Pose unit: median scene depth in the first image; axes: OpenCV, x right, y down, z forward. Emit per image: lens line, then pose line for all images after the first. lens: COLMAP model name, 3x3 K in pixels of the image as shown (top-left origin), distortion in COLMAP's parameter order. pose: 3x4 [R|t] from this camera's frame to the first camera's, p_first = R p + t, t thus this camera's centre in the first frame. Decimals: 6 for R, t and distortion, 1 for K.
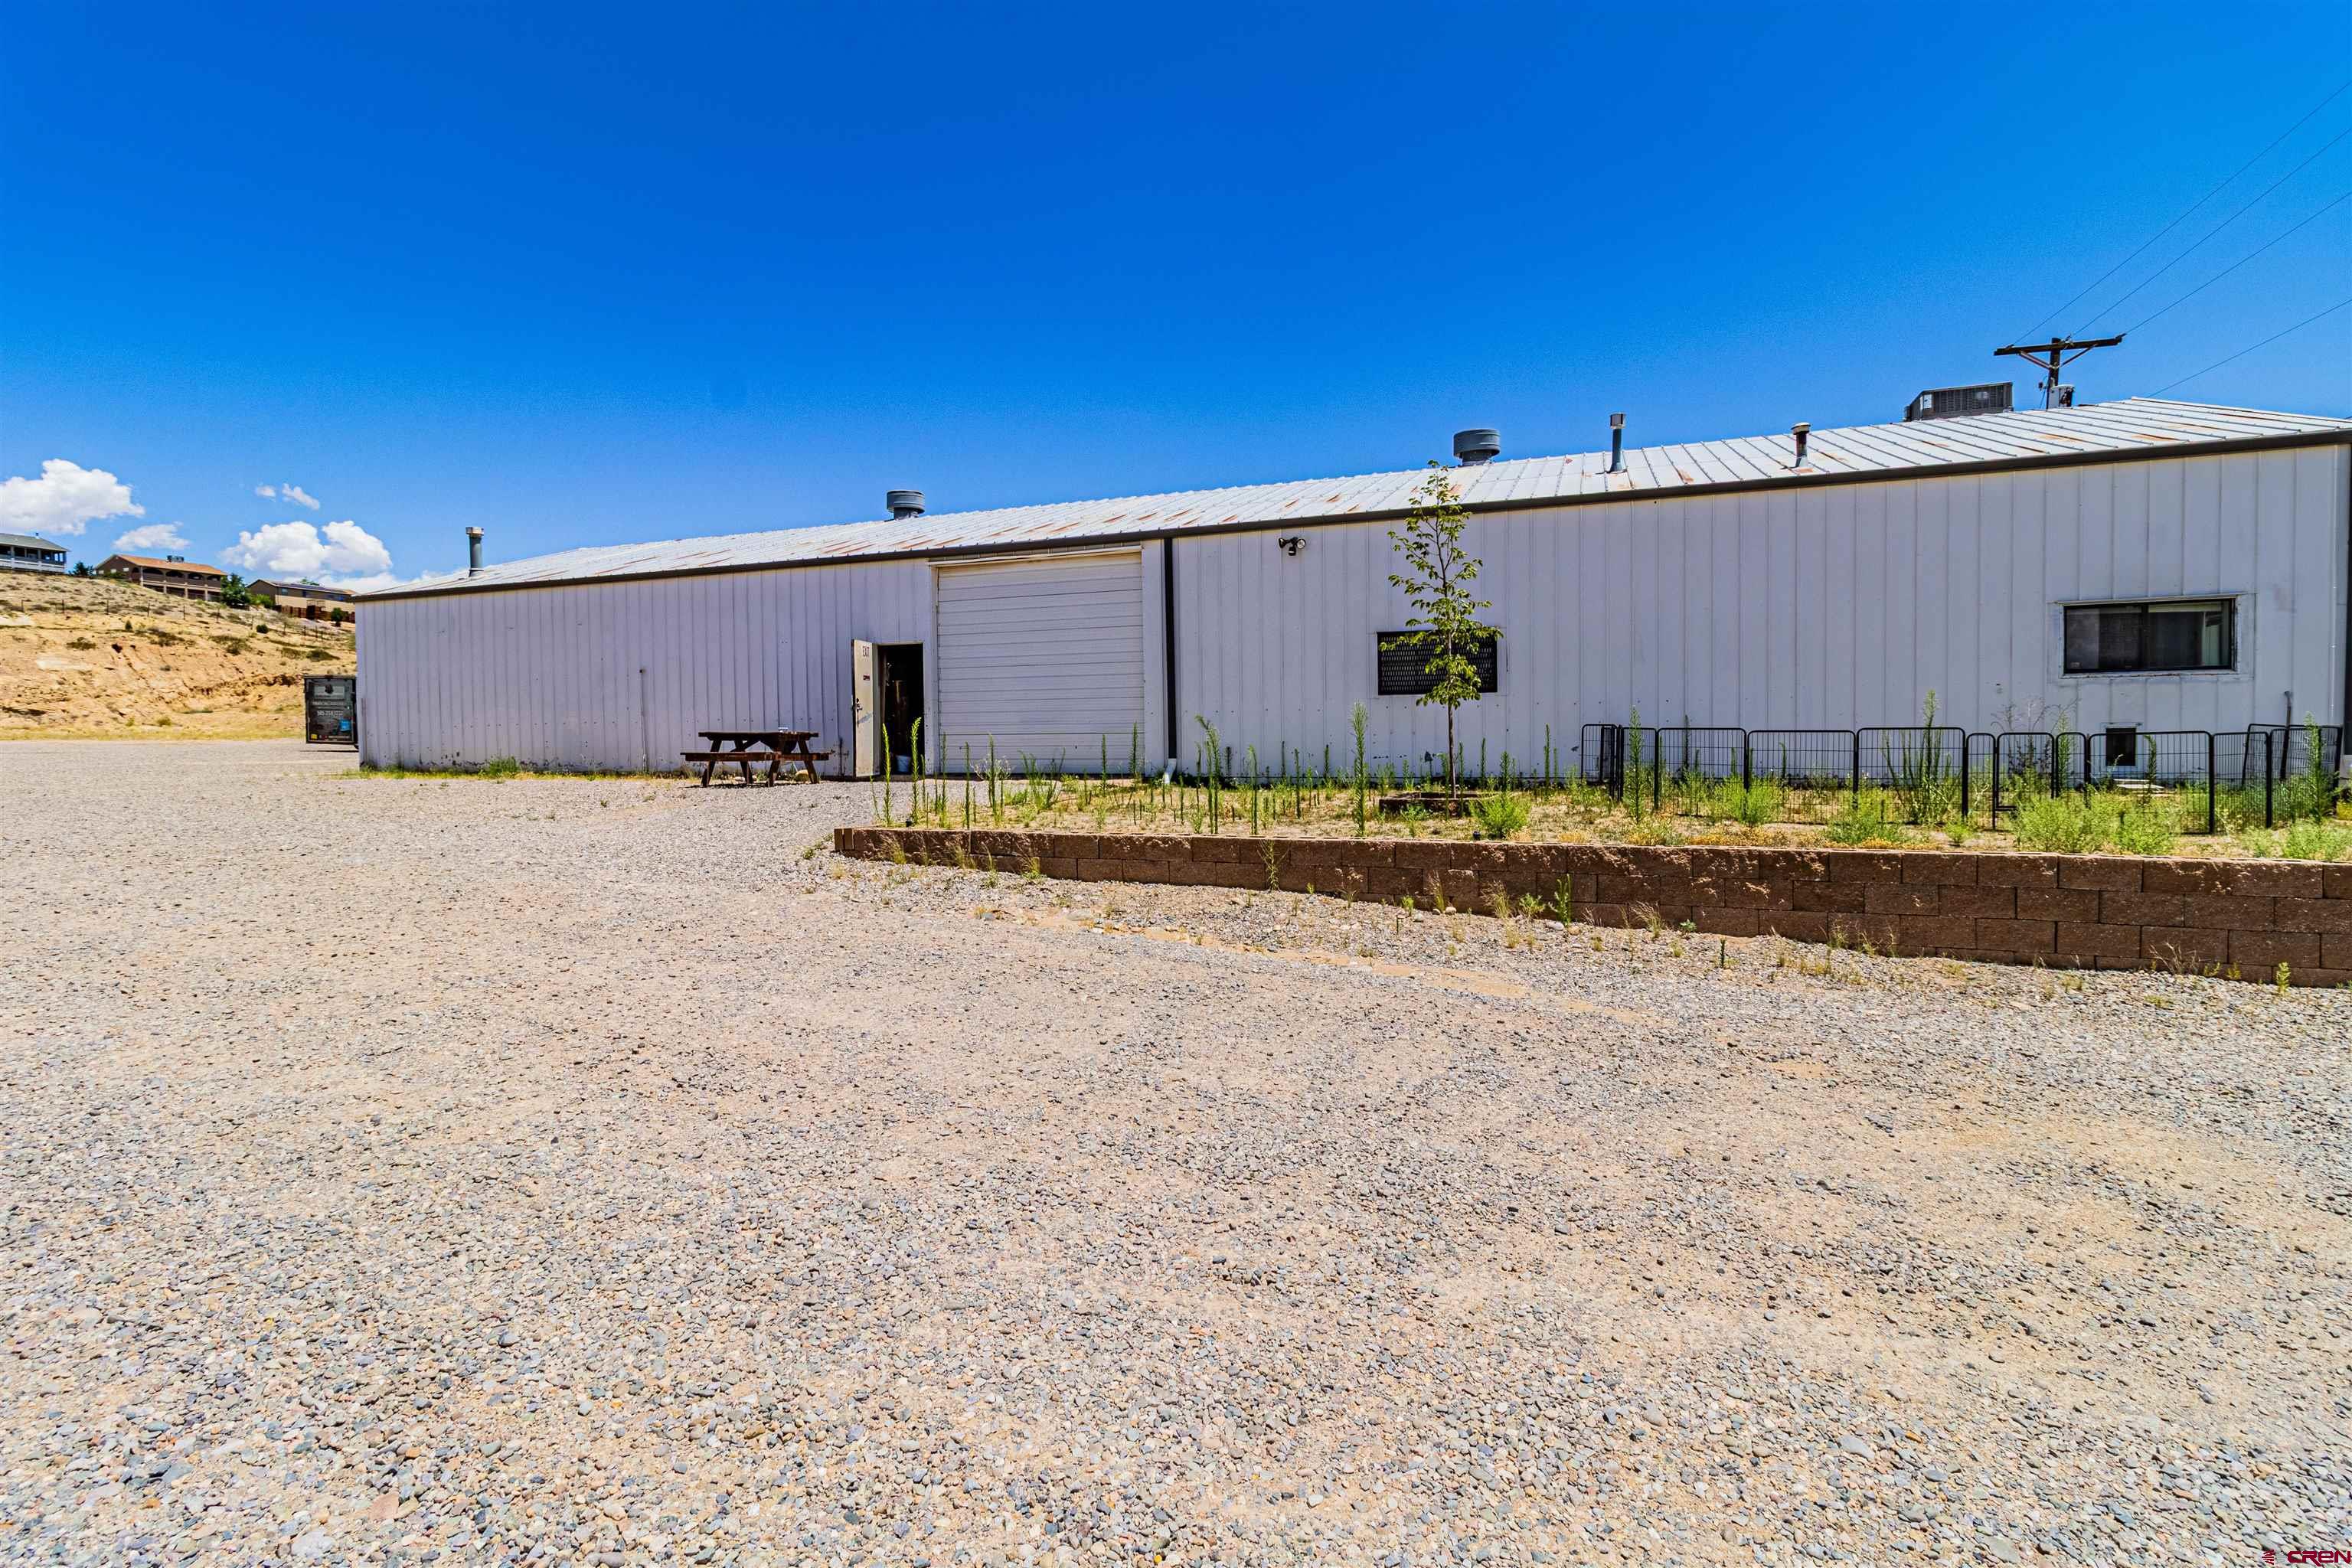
lens RADIAL K [[1082.8, 0, 1189.6], [0, 1082.8, 759.7], [0, 0, 1]] dist [0.004039, -0.001079]
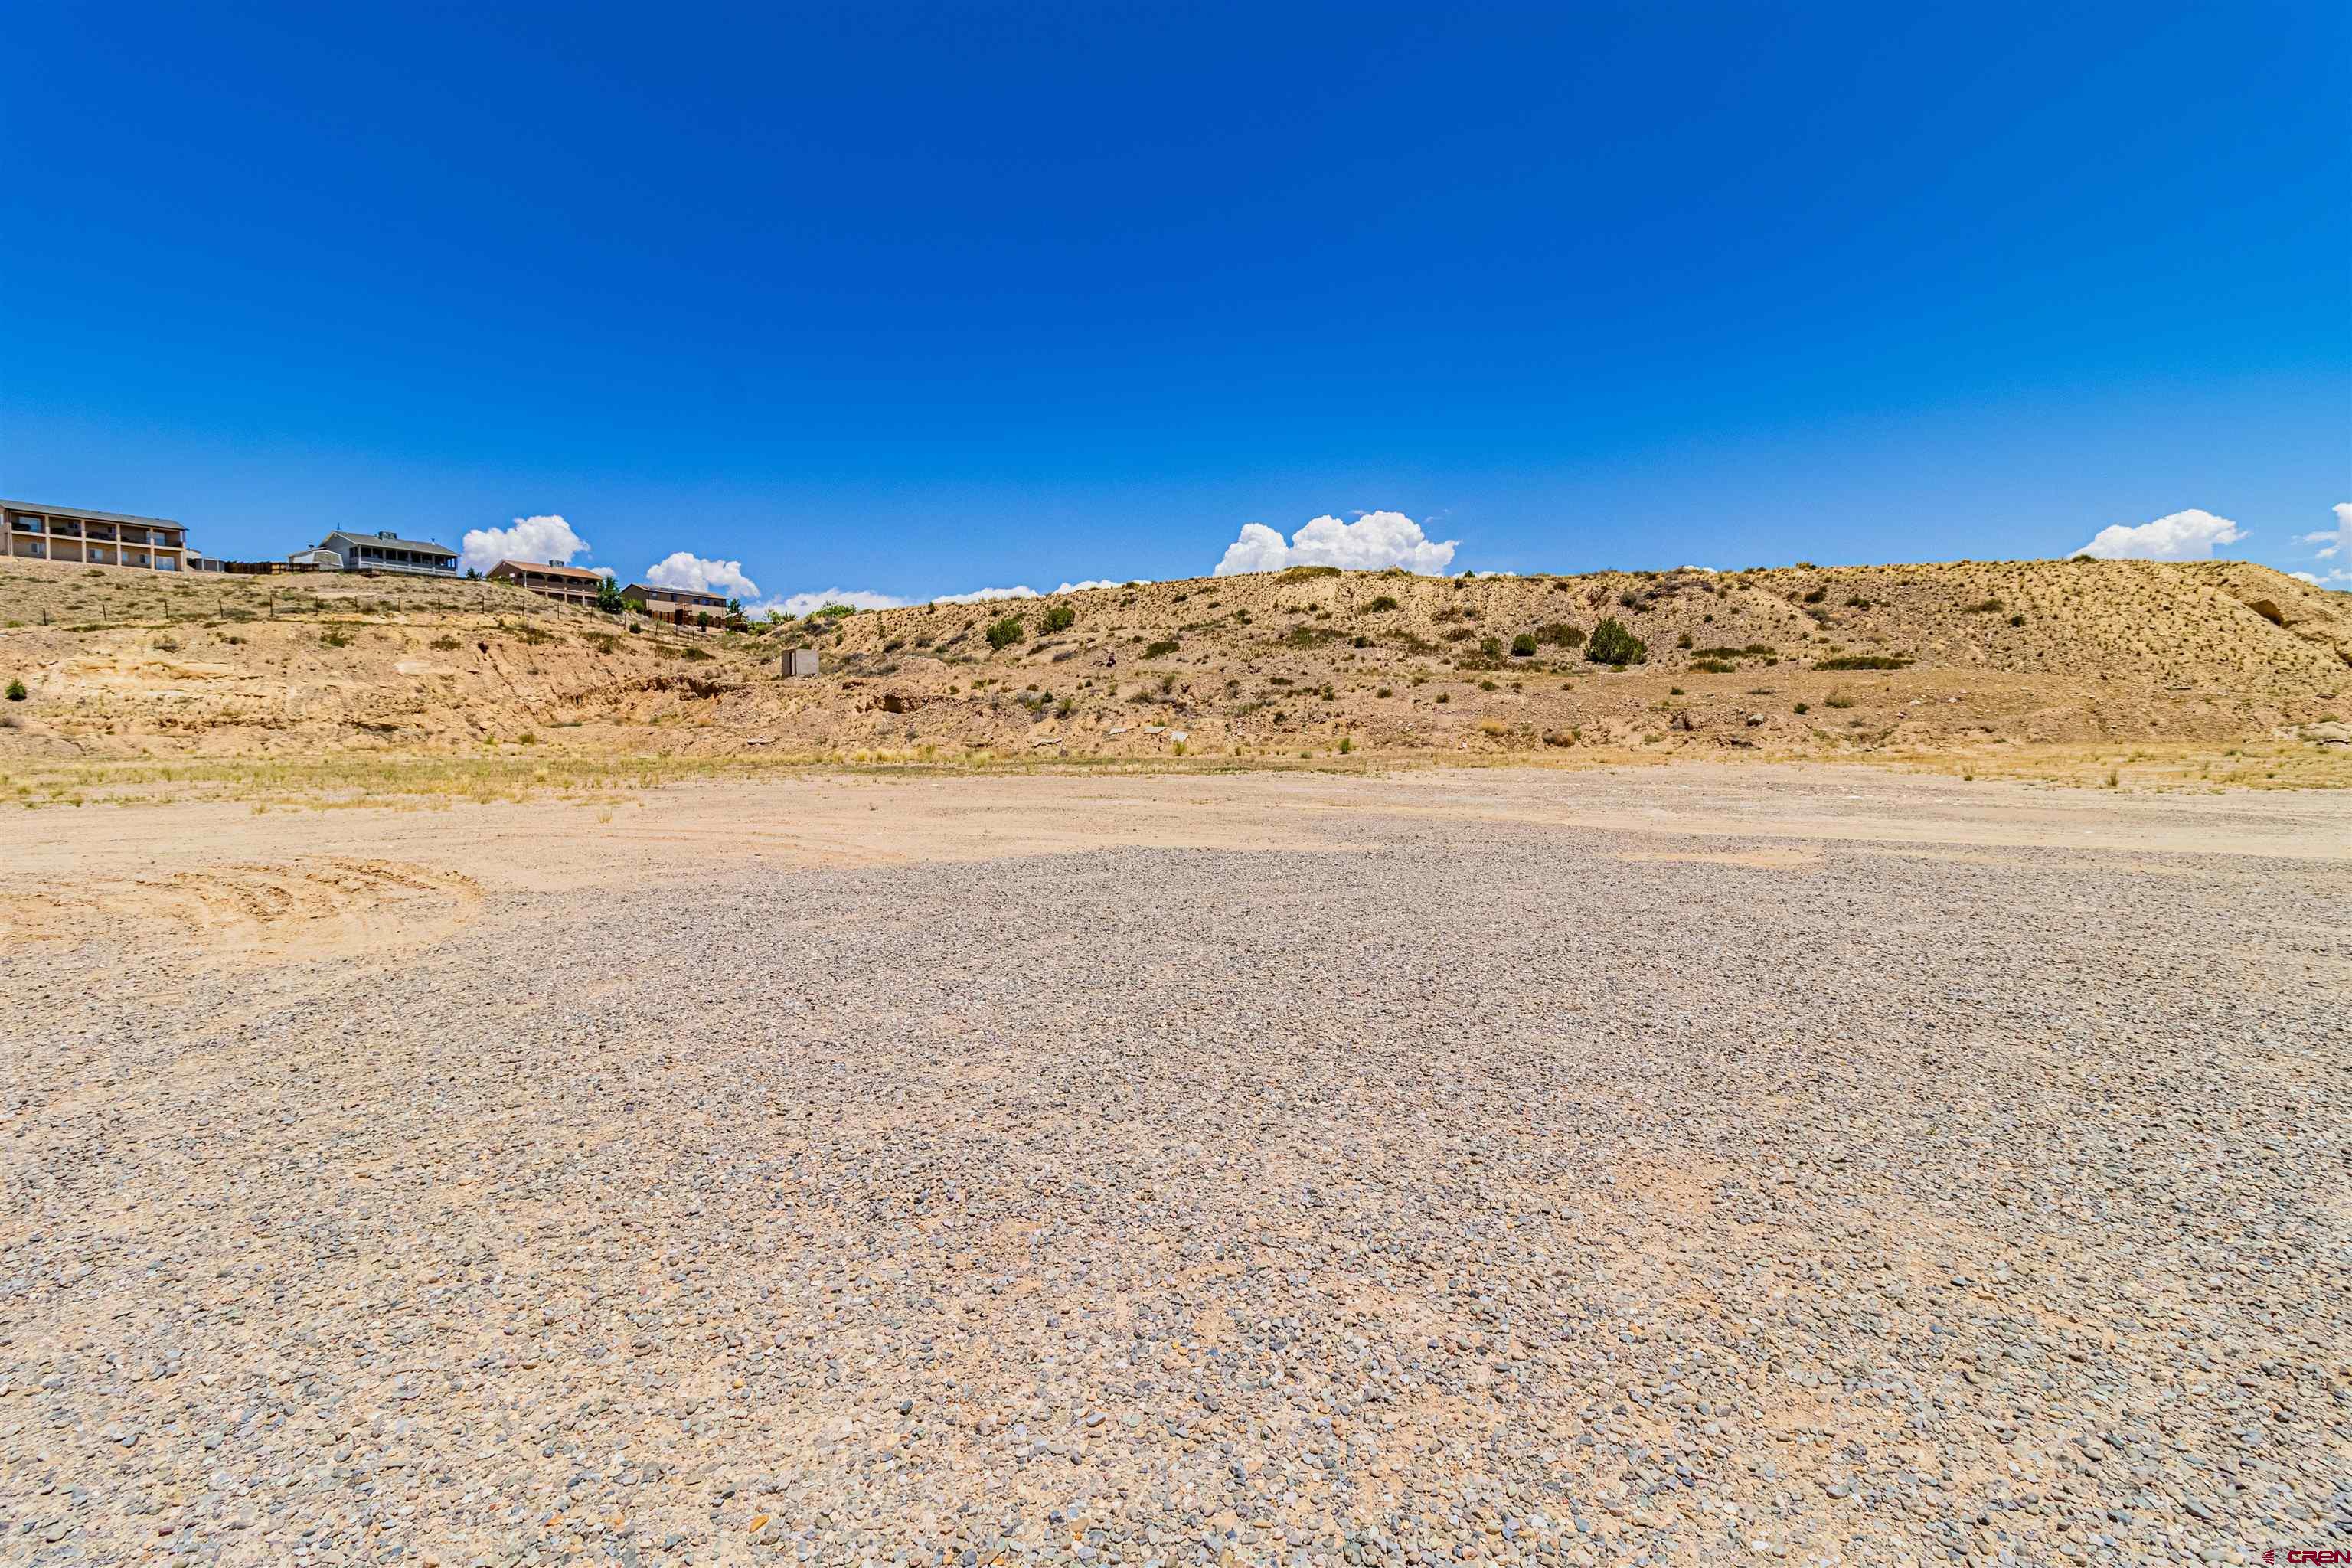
lens RADIAL K [[1082.8, 0, 1189.6], [0, 1082.8, 759.7], [0, 0, 1]] dist [0.004039, -0.001079]
pose [[0.973021, -0.002107, -0.230705, -0.266192], [0.001235, 0.999992, -0.003924, -0.013927], [0.230712, 0.003533, 0.973016, 0.309512]]
